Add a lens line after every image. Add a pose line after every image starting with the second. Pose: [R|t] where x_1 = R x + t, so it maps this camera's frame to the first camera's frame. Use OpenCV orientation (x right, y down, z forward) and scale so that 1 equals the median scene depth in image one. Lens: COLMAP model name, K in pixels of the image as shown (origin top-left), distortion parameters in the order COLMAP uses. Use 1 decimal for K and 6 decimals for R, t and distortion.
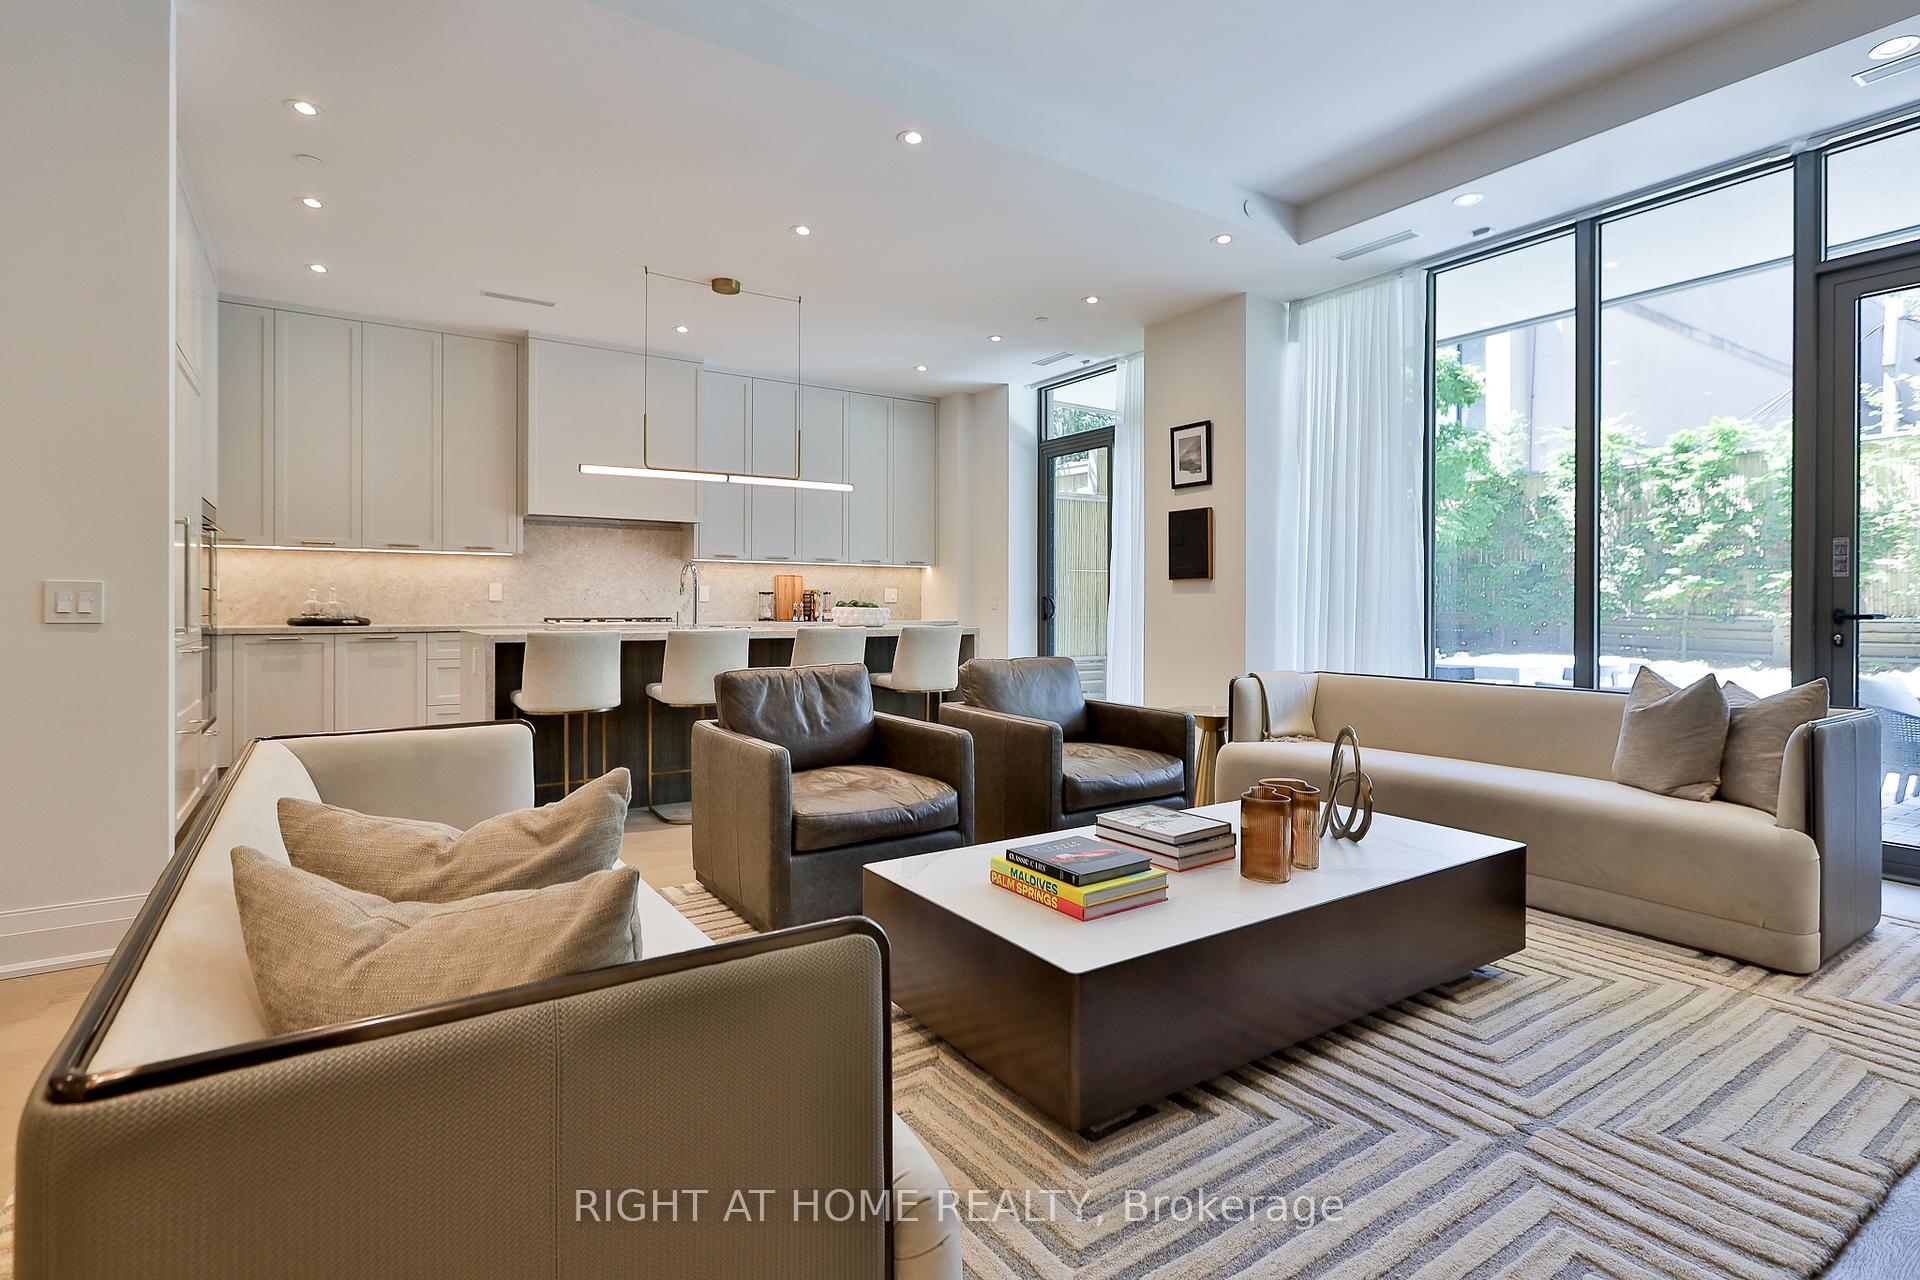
lens RADIAL K [[926.7, 0, 978.6], [0, 926.7, 605.0], [0, 0, 1]] dist [0.004434, 0.000361]
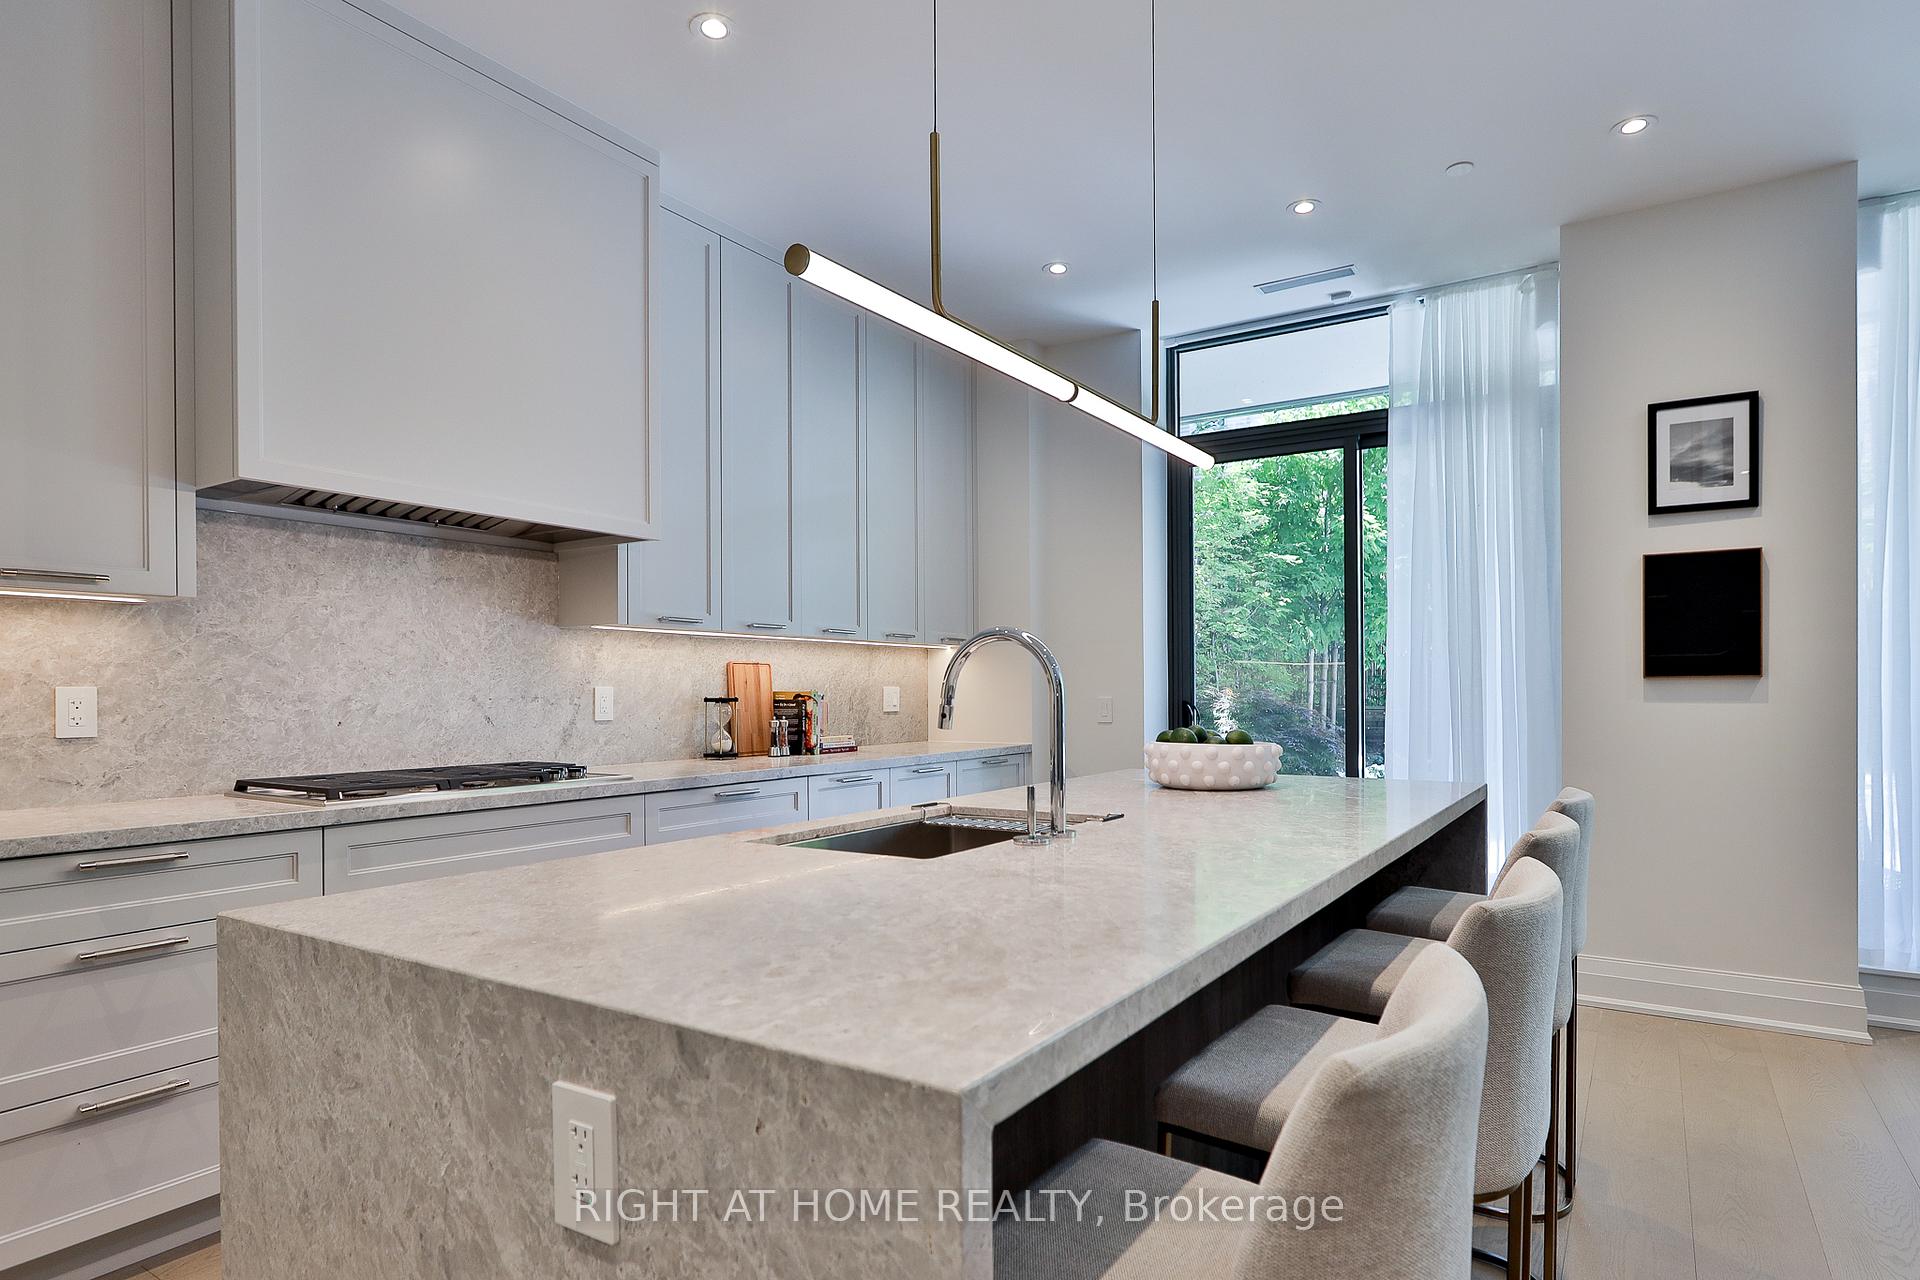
lens RADIAL K [[1054.0, 0, 983.1], [0, 1054.0, 691.3], [0, 0, 1]] dist [0.001374, 0.004026]
pose [[0.917717, -0.006209, 0.397187, -0.413312], [0.006401, 0.999979, 0.000842, -0.021725], [-0.397184, 0.001769, 0.917737, 0.578607]]
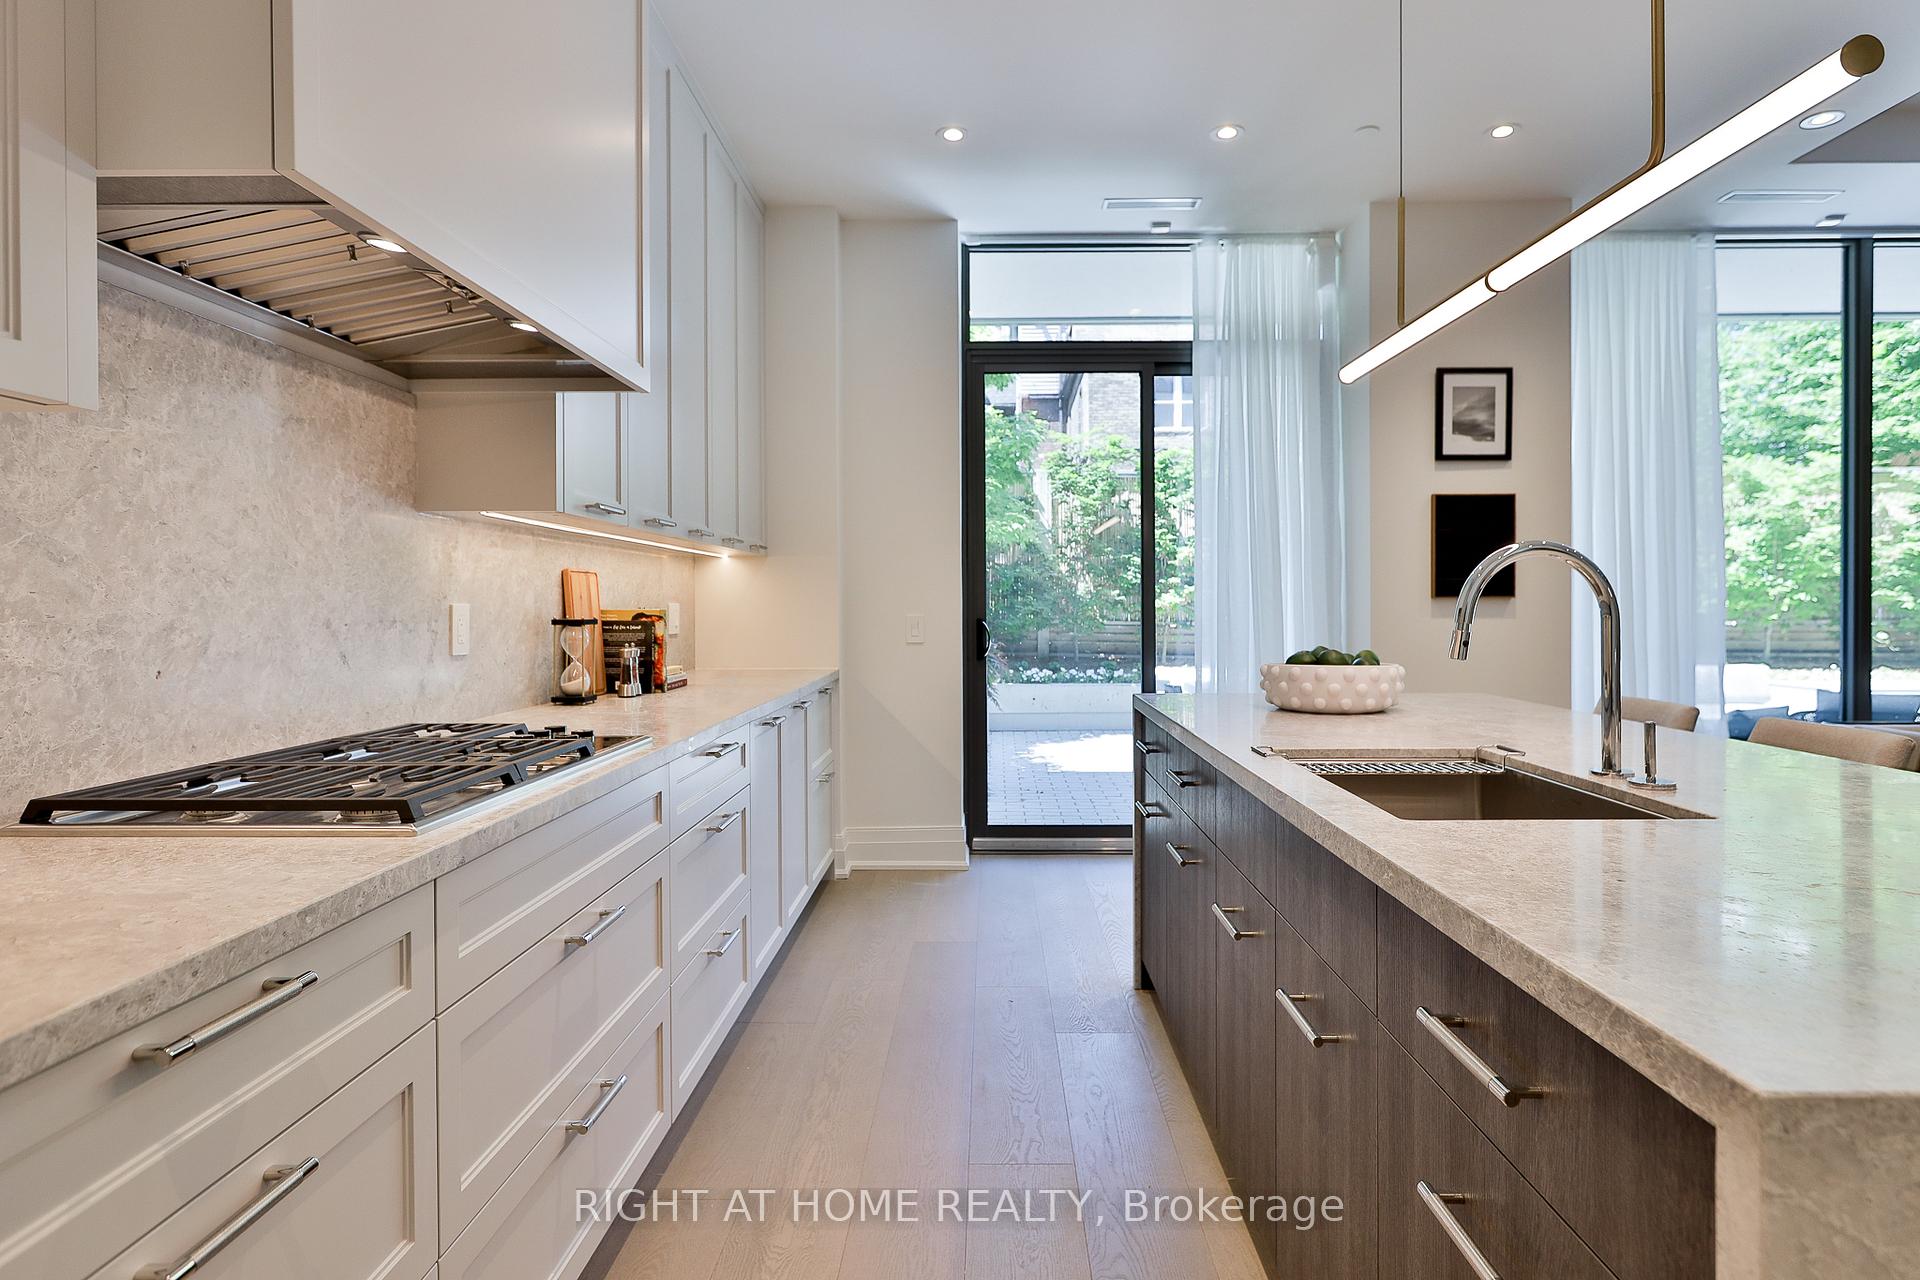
lens RADIAL K [[1054.0, 0, 982.3], [0, 1054.0, 608.0], [0, 0, 1]] dist [0.001374, 0.004026]
pose [[0.568274, -0.007270, 0.822807, -0.598675], [0.004107, 0.999974, 0.005999, -0.025336], [-0.822829, -0.000030, 0.568289, 0.842048]]
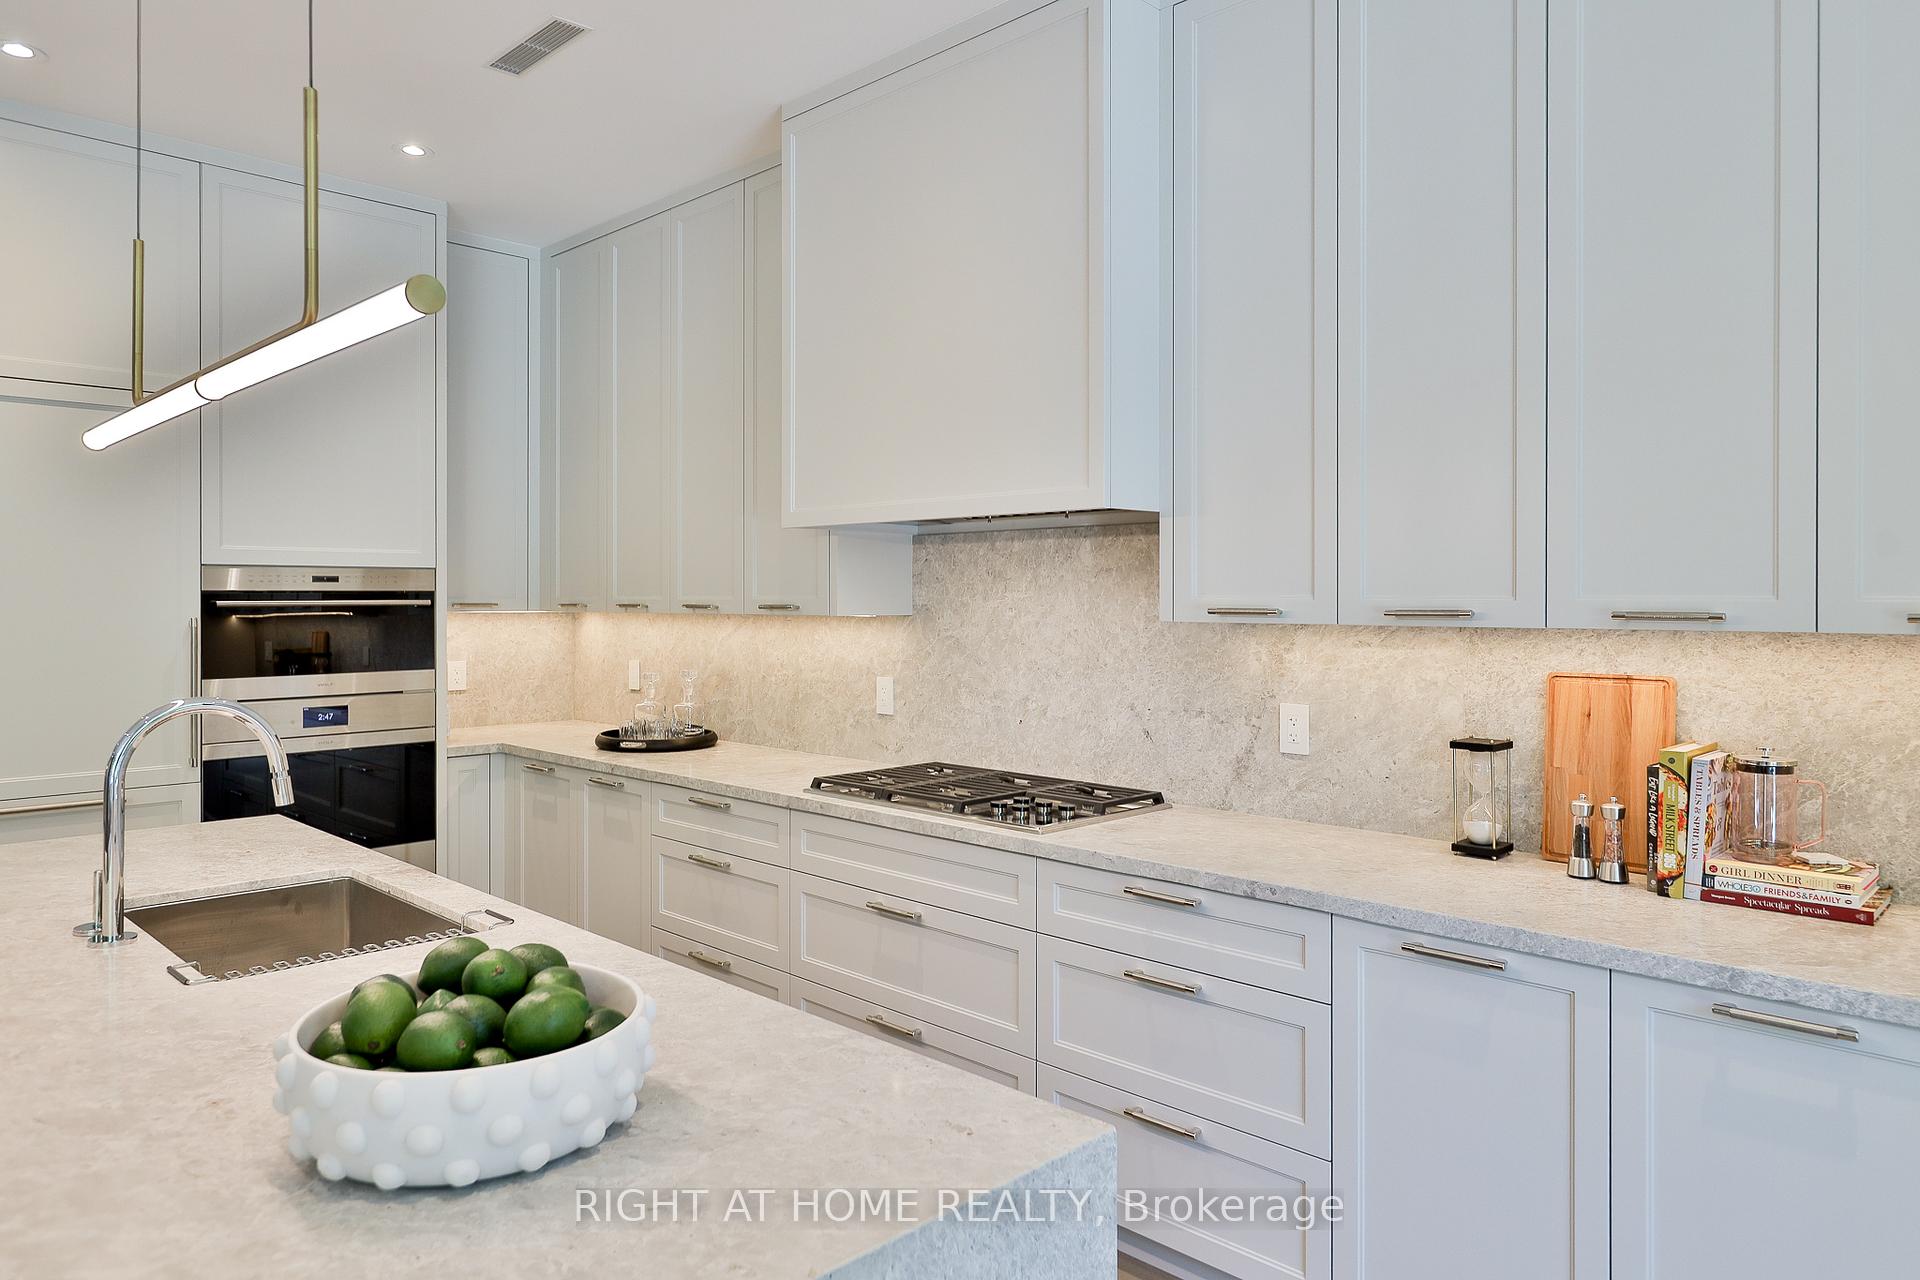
lens RADIAL K [[1238.1, 0, 959.2], [0, 1238.1, 625.8], [0, 0, 1]] dist [-0.001353, -0.000885]
pose [[0.193397, 0.018232, -0.980951, 0.099658], [-0.000809, 0.999830, 0.018424, -0.066663], [0.981120, -0.002769, 0.193378, 1.020415]]
